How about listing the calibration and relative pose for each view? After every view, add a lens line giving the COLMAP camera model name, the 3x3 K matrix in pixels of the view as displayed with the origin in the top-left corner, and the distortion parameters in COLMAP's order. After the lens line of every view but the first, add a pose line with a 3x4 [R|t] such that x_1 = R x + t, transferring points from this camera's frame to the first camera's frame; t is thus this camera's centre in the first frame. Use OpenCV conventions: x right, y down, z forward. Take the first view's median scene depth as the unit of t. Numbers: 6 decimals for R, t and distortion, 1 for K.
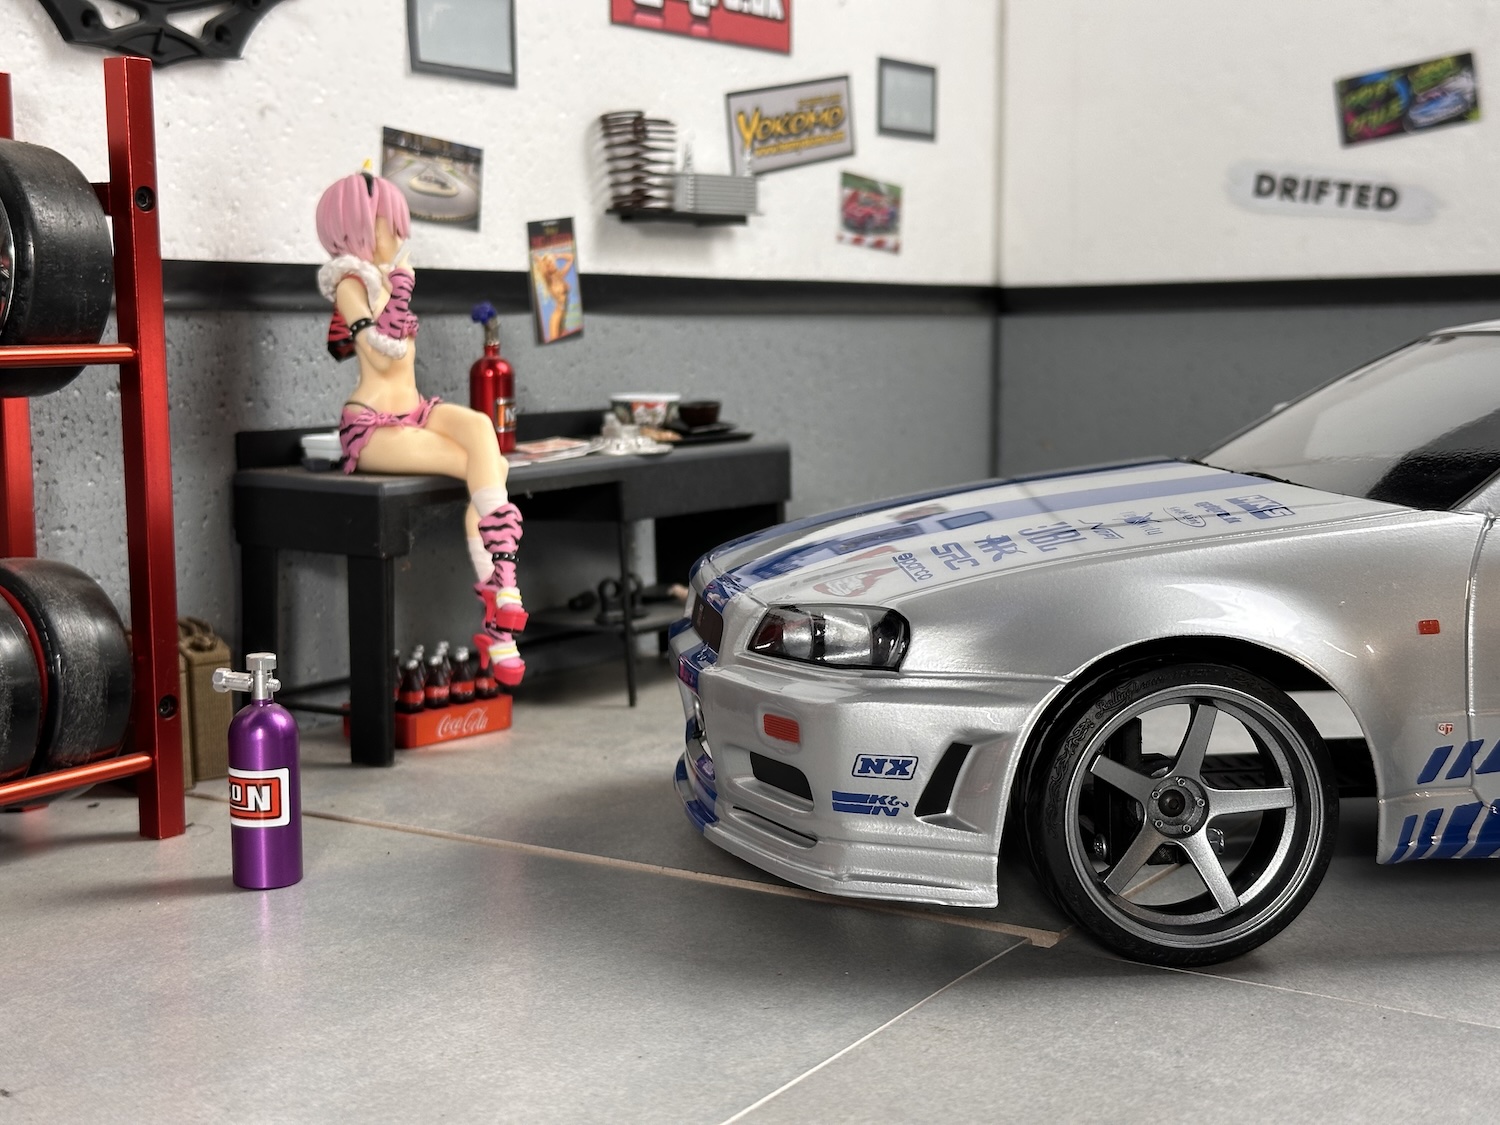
lens RADIAL K [[2149.4, 0, 742.2], [0, 2149.4, 564.0], [0, 0, 1]] dist [0.102200, 0.000000]
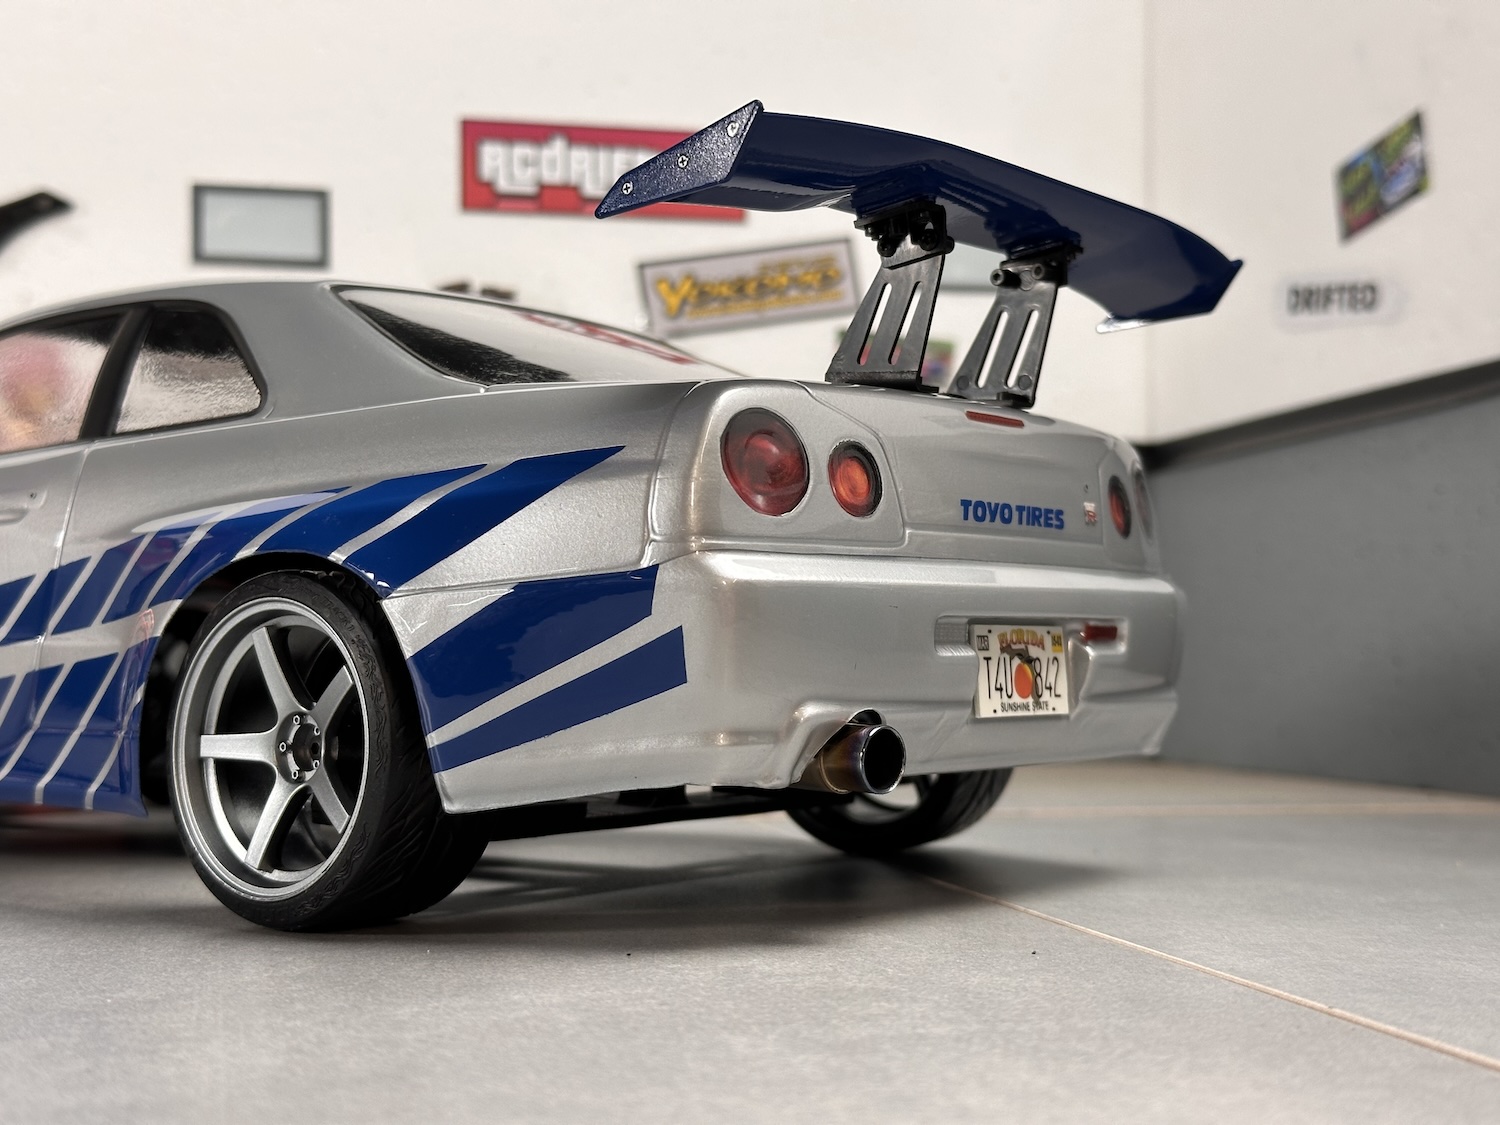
lens RADIAL K [[2149.4, 0, 733.8], [0, 2149.4, 565.2], [0, 0, 1]] dist [0.102200, 0.000000]
pose [[0.720230, -0.028714, -0.693141, 0.852649], [-0.080323, 0.988972, -0.124432, 0.069283], [0.689070, 0.145295, 0.709981, 0.316554]]
